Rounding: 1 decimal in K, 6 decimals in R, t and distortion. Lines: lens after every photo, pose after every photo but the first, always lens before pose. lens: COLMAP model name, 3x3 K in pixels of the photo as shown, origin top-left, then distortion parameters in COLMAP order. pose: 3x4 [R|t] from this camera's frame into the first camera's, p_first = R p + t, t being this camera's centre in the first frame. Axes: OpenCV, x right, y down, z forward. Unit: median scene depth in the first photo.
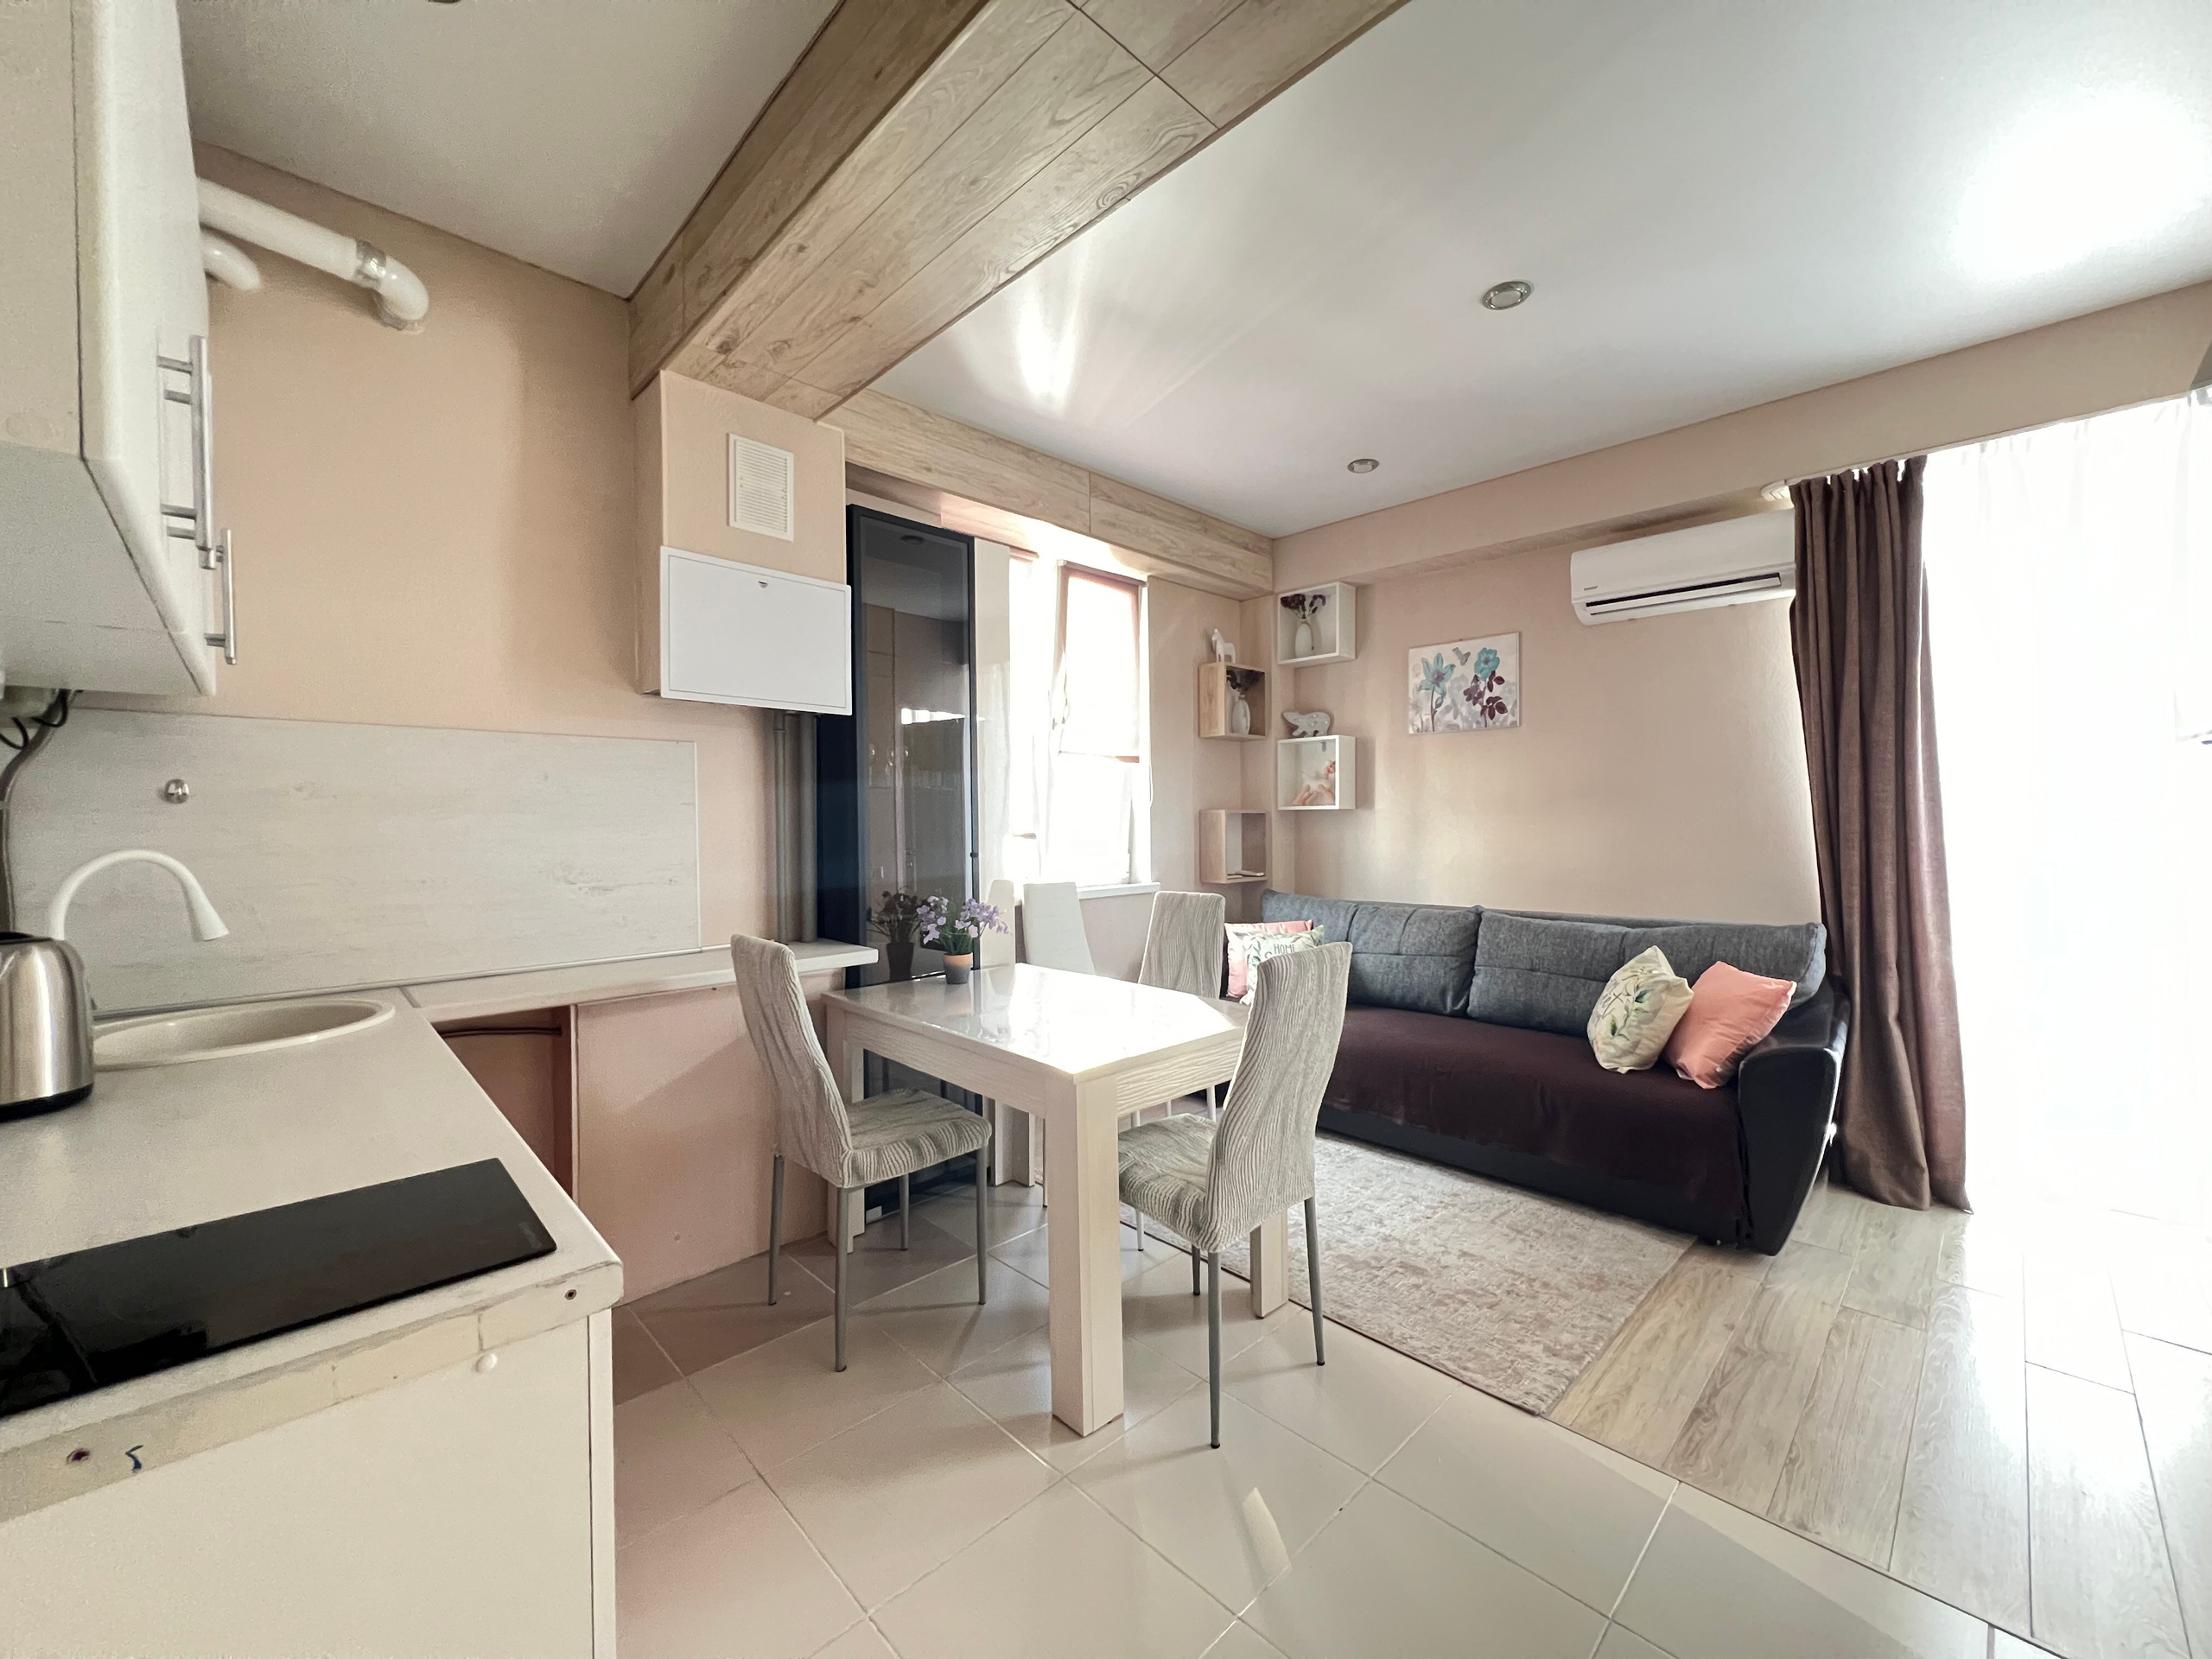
lens RADIAL K [[883.9, 0, 1108.1], [0, 883.9, 831.7], [0, 0, 1]] dist [-0.000189, 0.000490]
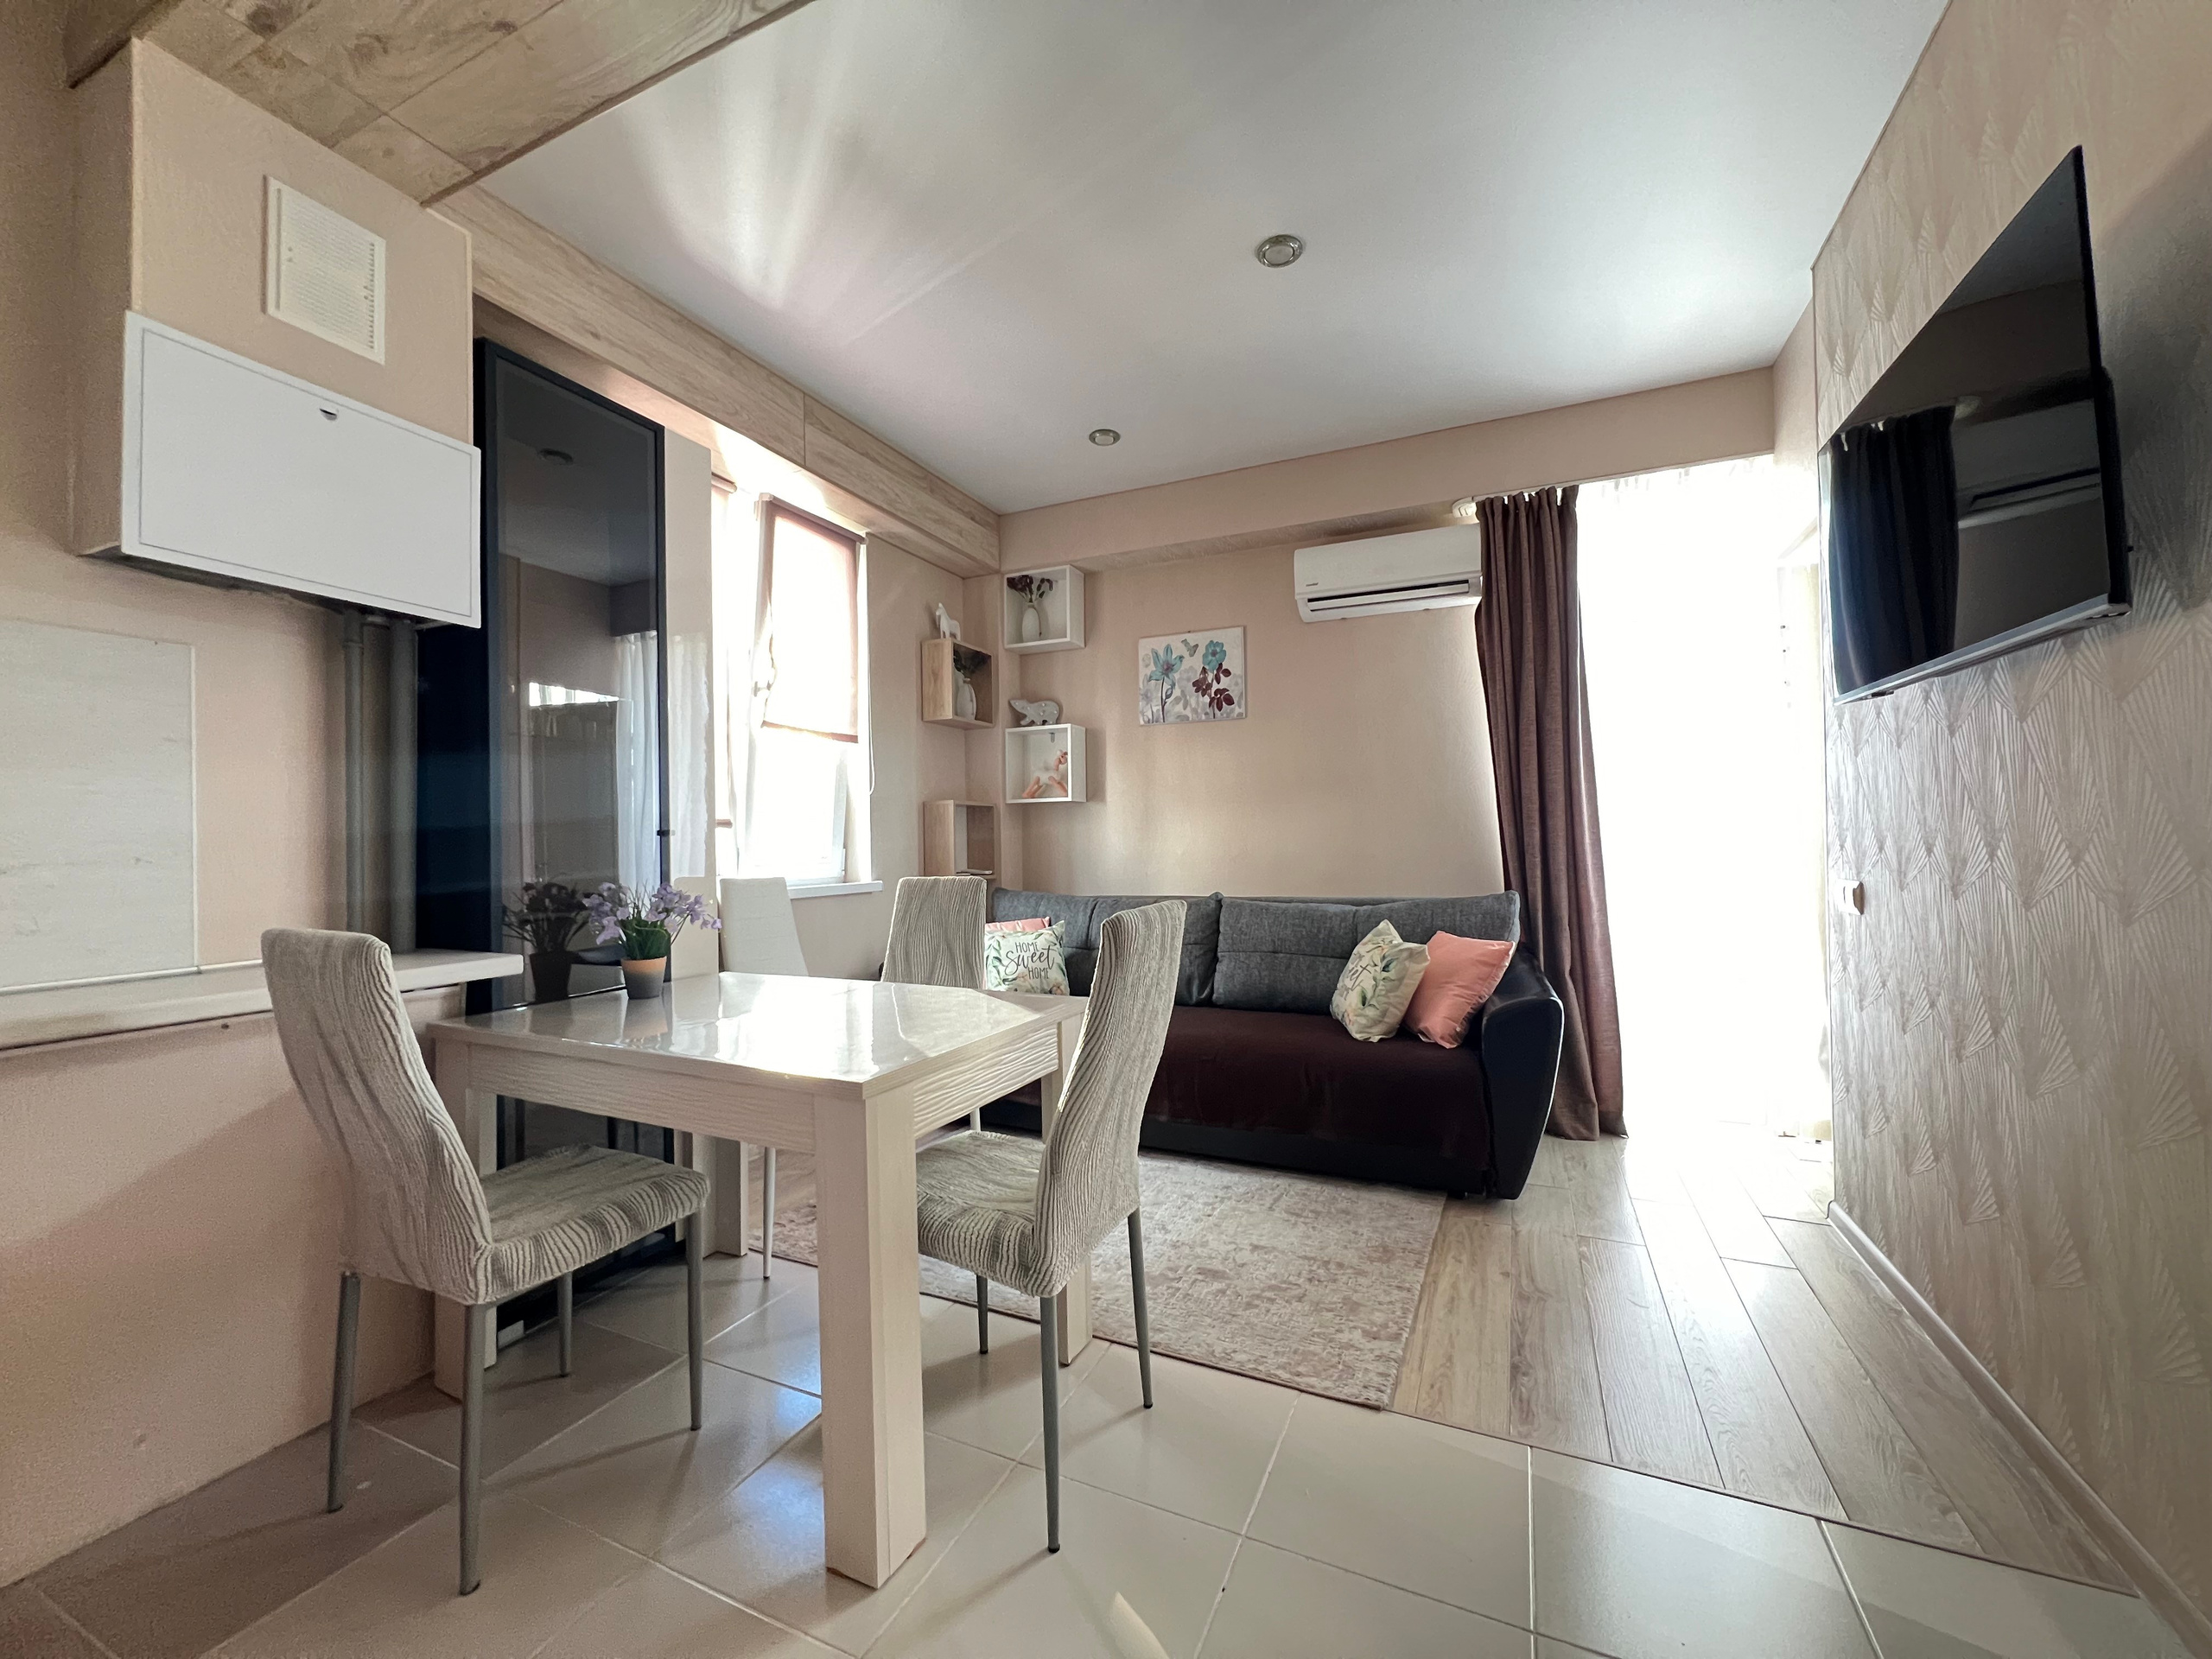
lens RADIAL K [[883.9, 0, 1108.1], [0, 883.9, 831.7], [0, 0, 1]] dist [-0.000189, 0.000490]
pose [[0.933225, -0.001282, 0.359290, -0.065241], [0.012415, 0.999512, -0.028681, 0.051444], [-0.359078, 0.031226, 0.932785, 0.139383]]
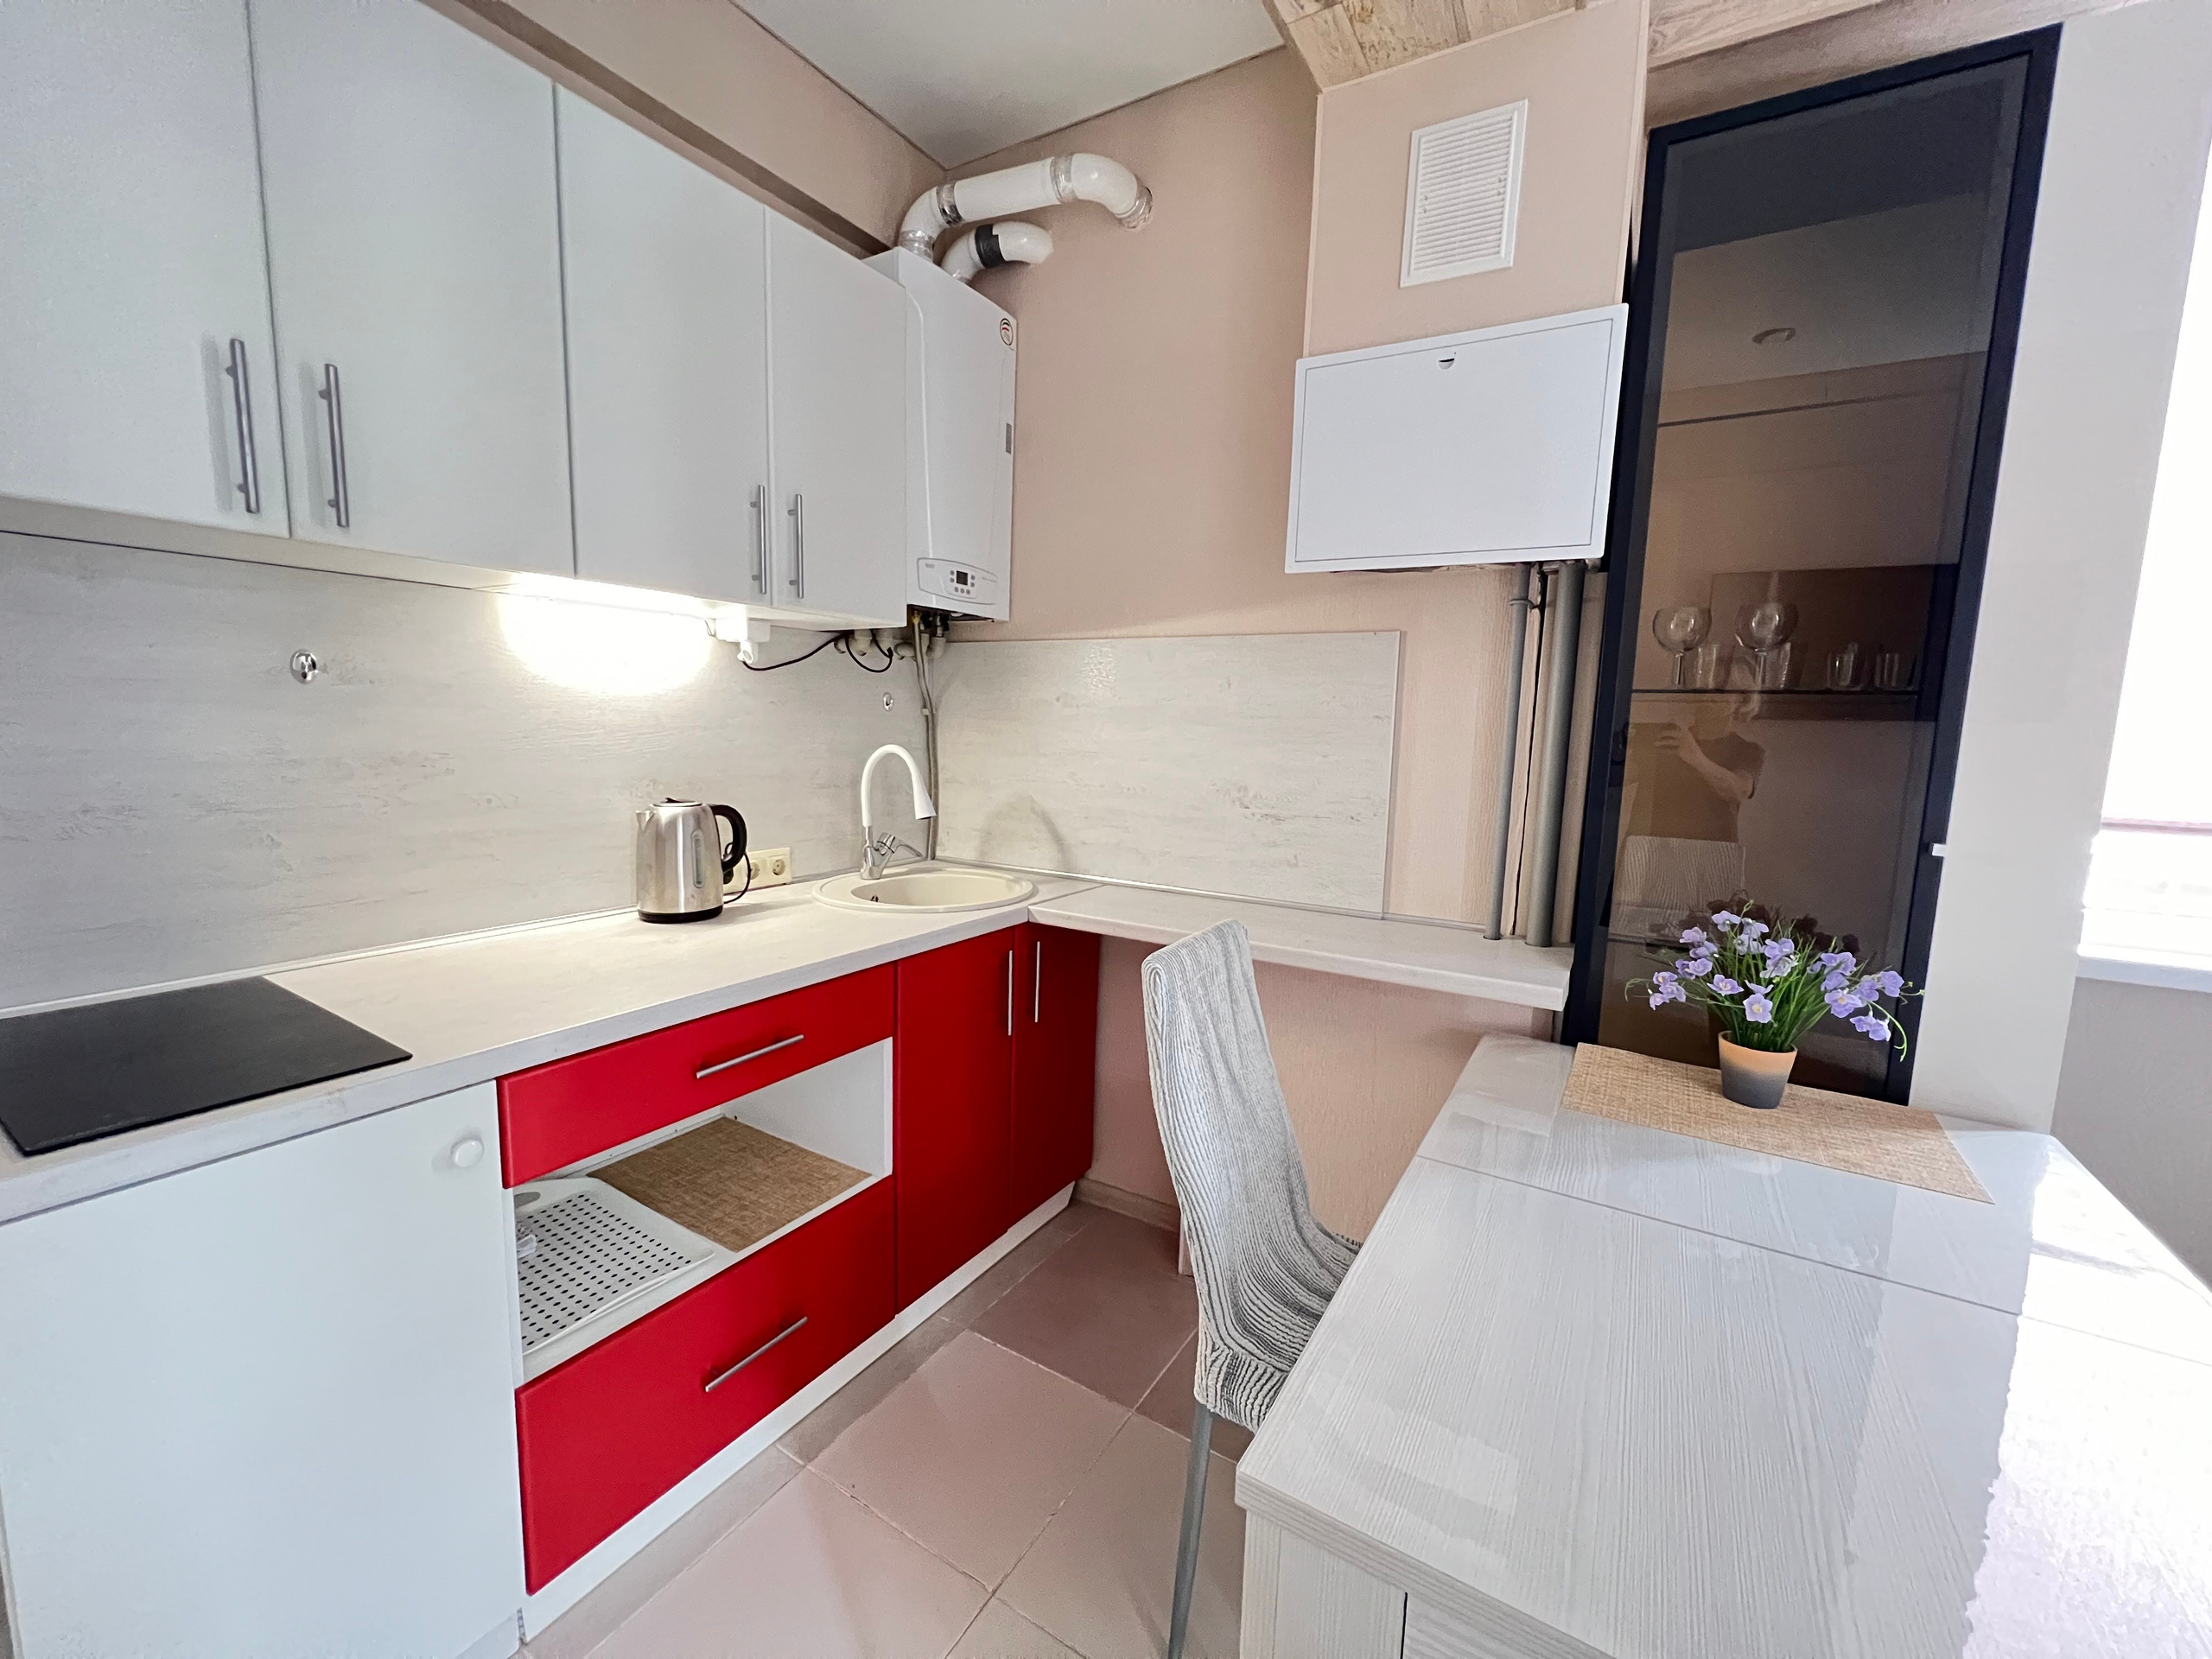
lens RADIAL K [[885.8, 0, 1107.2], [0, 885.8, 831.8], [0, 0, 1]] dist [-0.000991, 0.000362]
pose [[0.249995, 0.138521, -0.958287, 0.156698], [-0.041263, 0.990338, 0.132390, -0.021256], [0.967368, 0.006445, 0.253295, 0.499499]]
